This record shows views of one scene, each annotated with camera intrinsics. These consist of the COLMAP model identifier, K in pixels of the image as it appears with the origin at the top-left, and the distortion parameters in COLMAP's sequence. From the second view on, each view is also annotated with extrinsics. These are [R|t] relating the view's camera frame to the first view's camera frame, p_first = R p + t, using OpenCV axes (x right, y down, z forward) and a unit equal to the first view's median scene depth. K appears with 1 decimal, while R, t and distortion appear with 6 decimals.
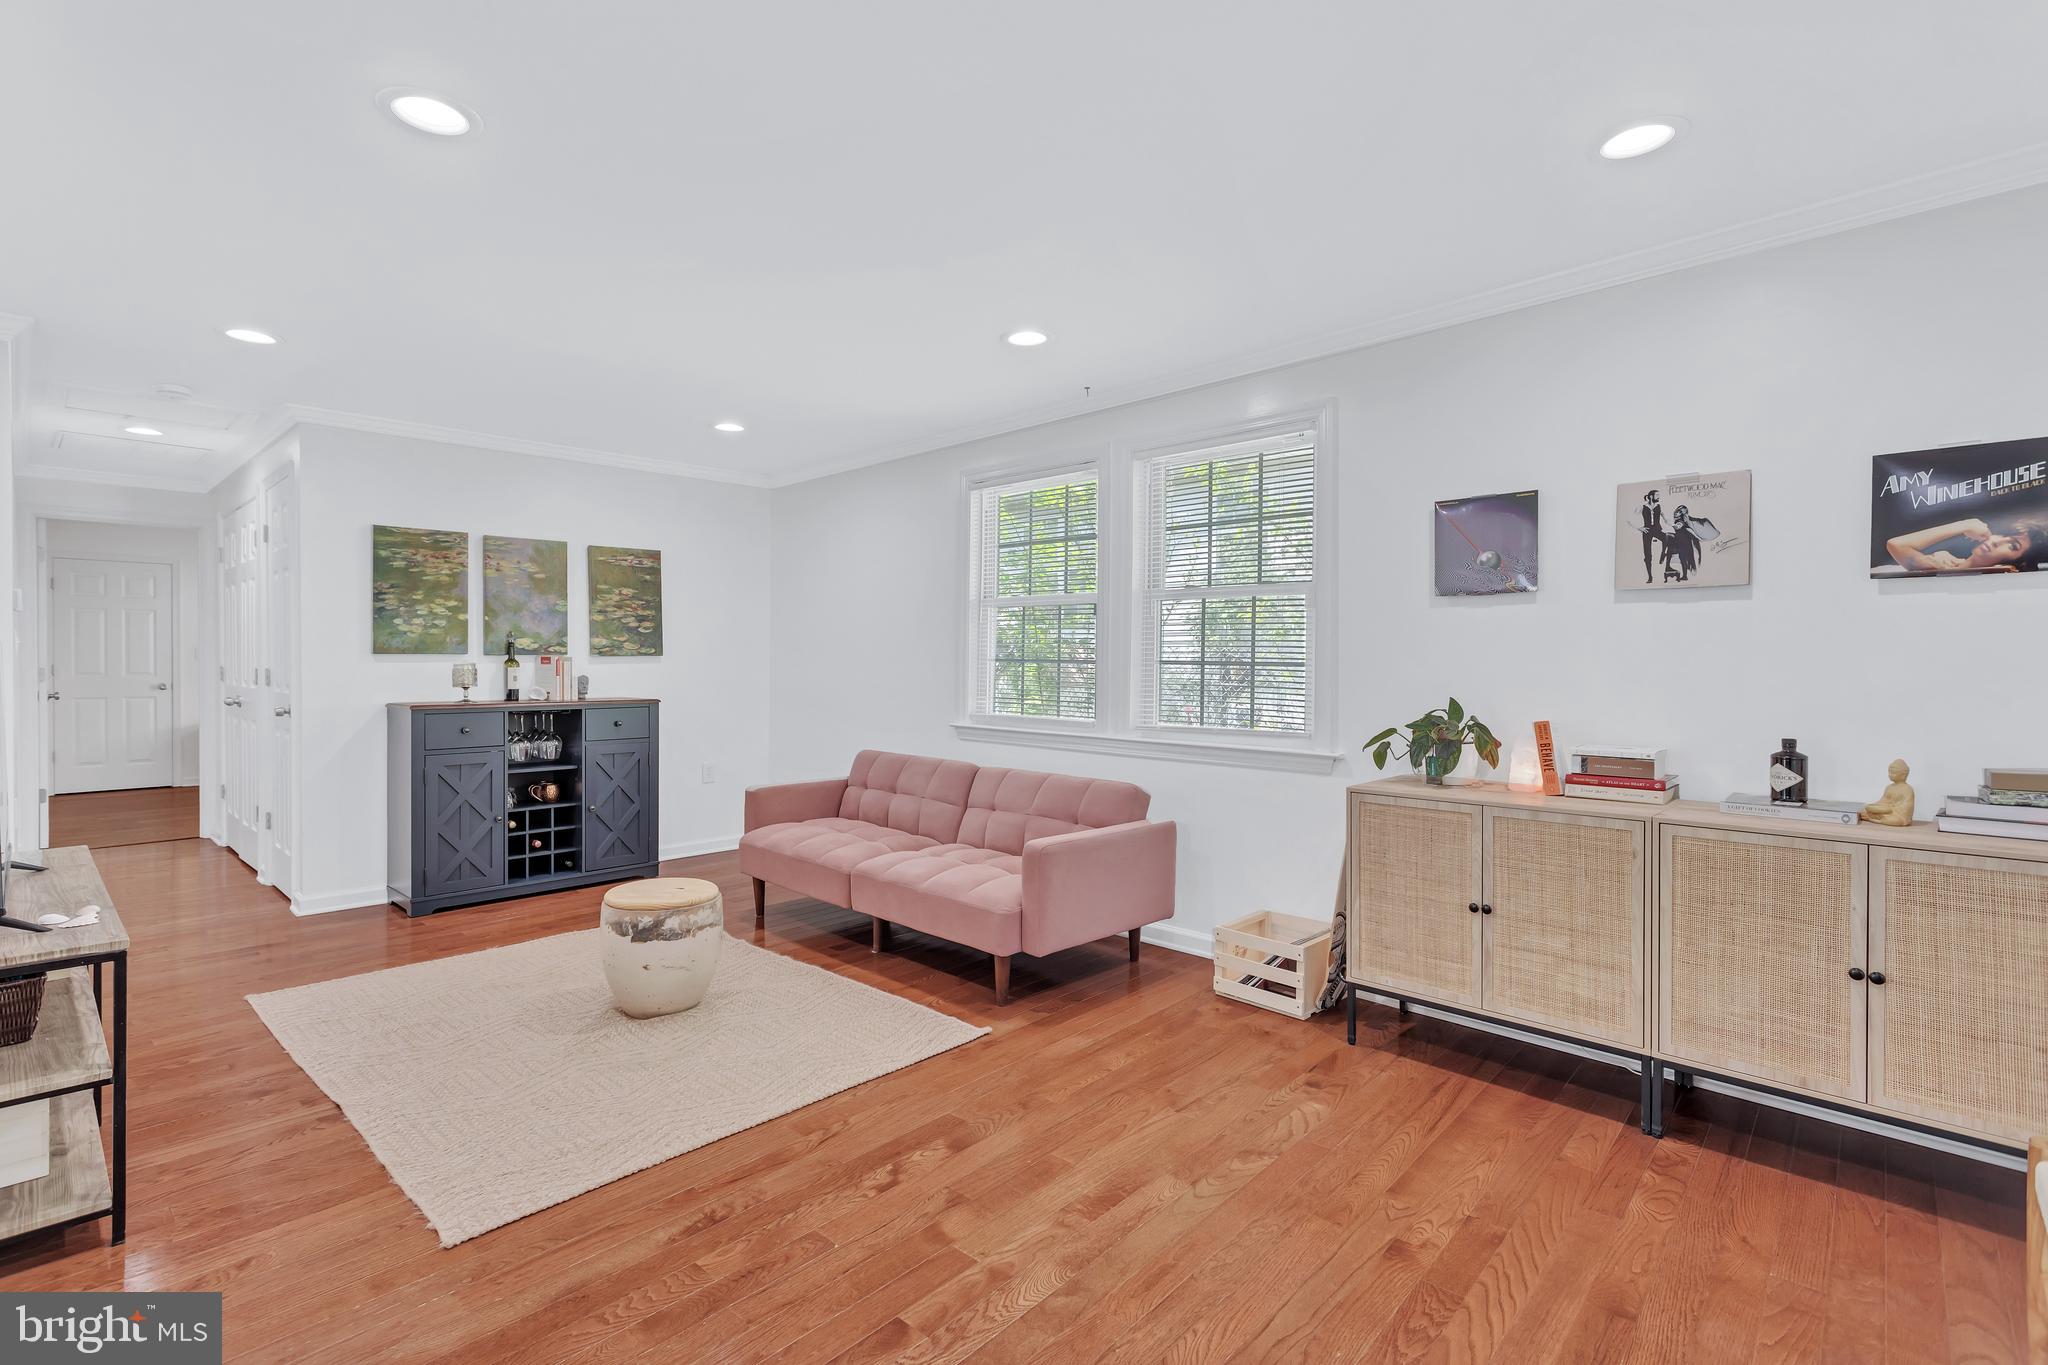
lens RADIAL K [[961.2, 0, 1020.9], [0, 961.2, 679.0], [0, 0, 1]] dist [0.001617, 0.000187]
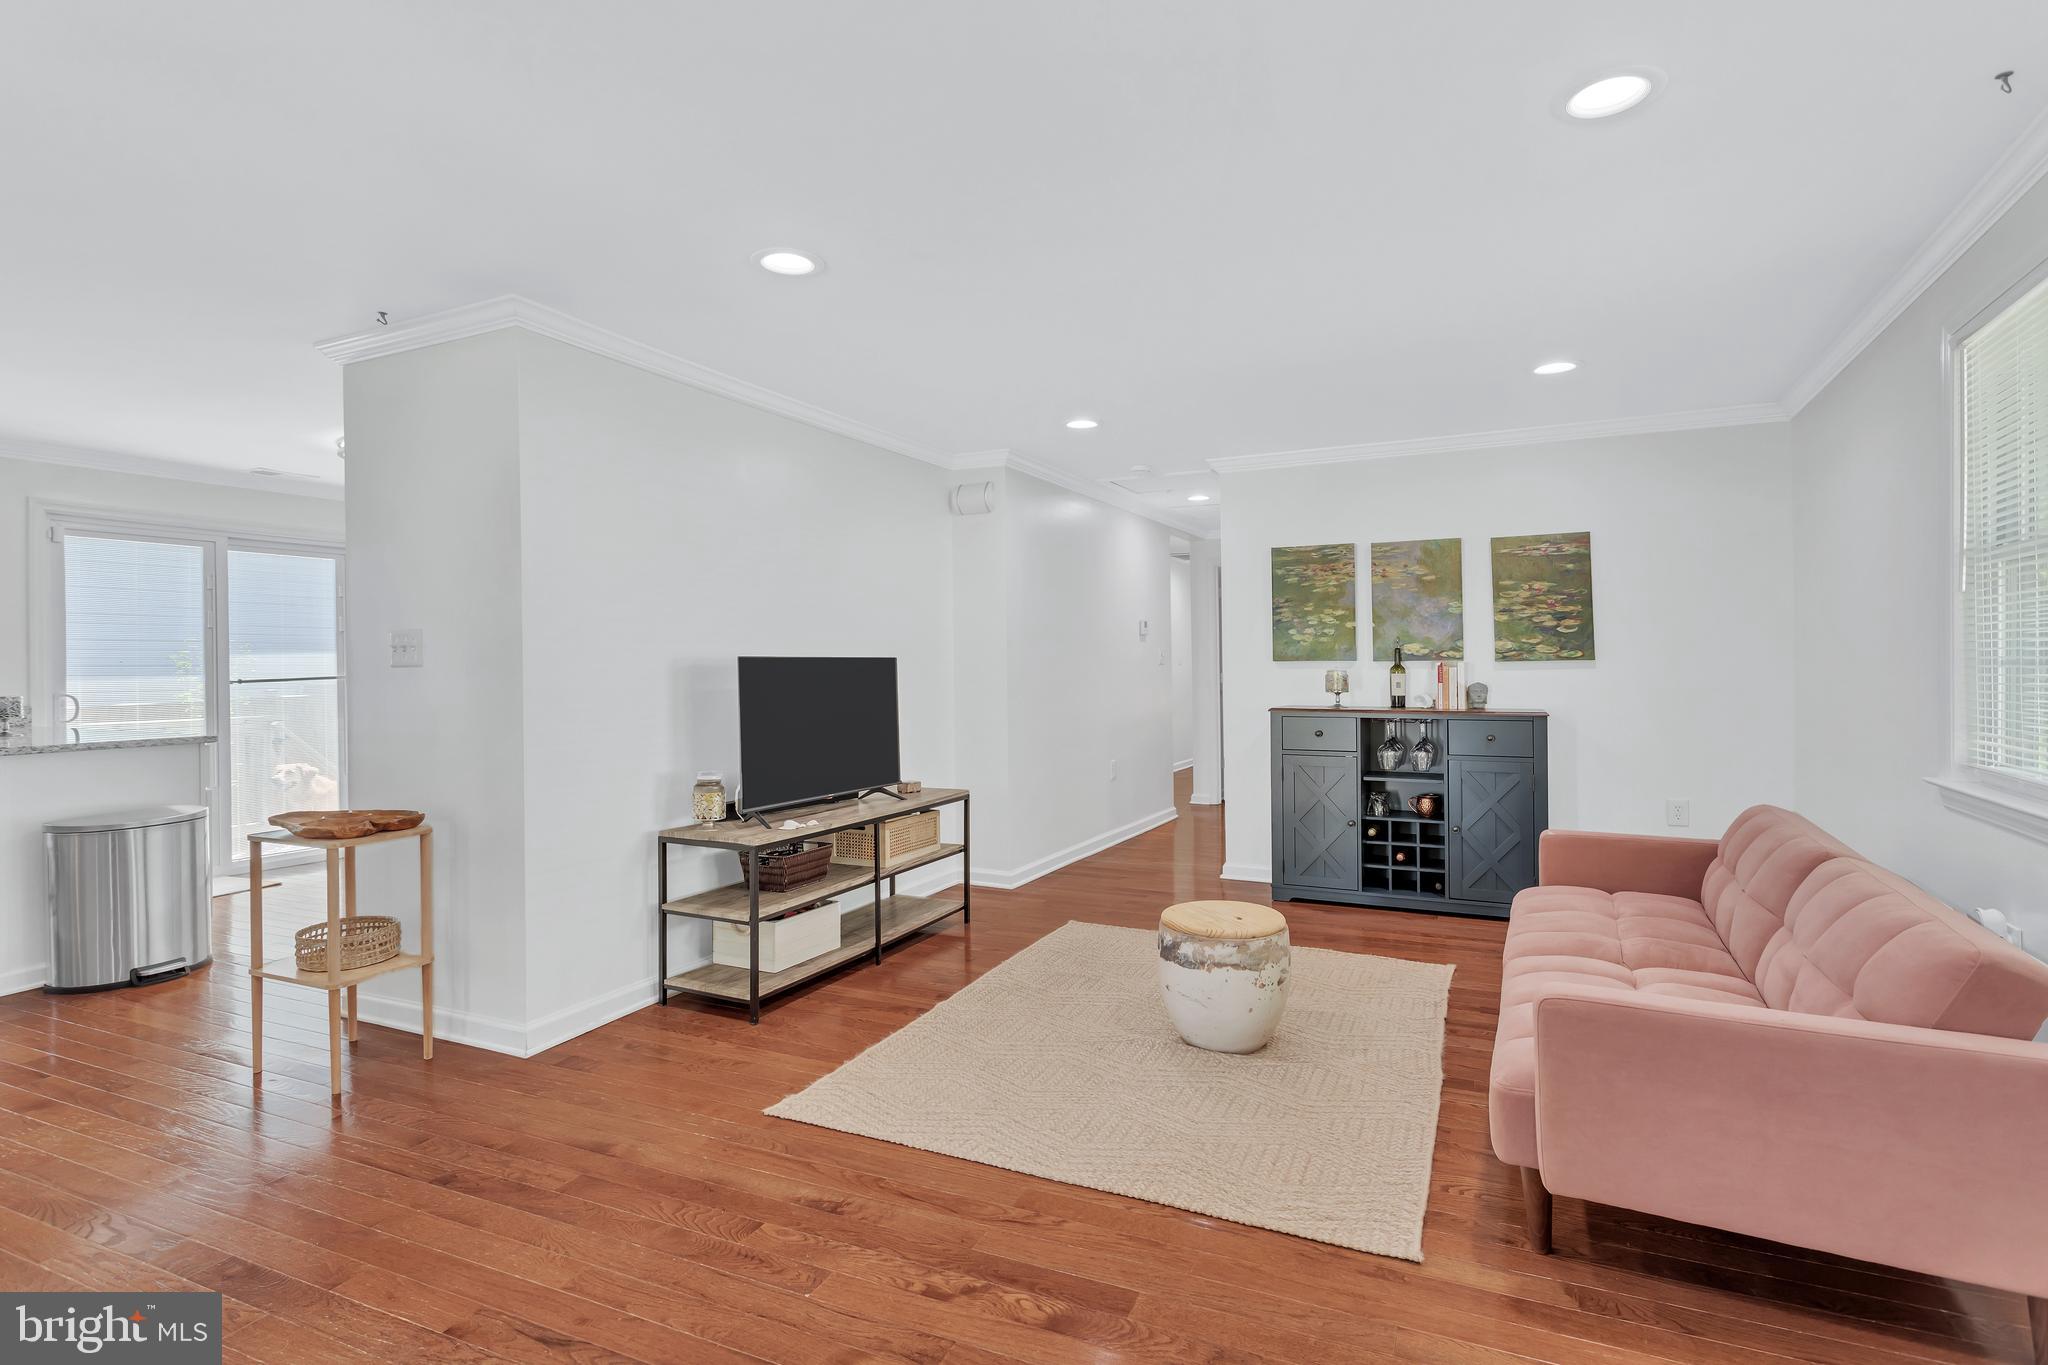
lens RADIAL K [[961.2, 0, 1022.6], [0, 961.2, 669.4], [0, 0, 1]] dist [0.001617, 0.000187]
pose [[0.331604, -0.000279, -0.943419, 0.280718], [-0.014002, 0.999888, -0.005217, -0.006201], [0.943315, 0.014940, 0.331563, 0.324528]]
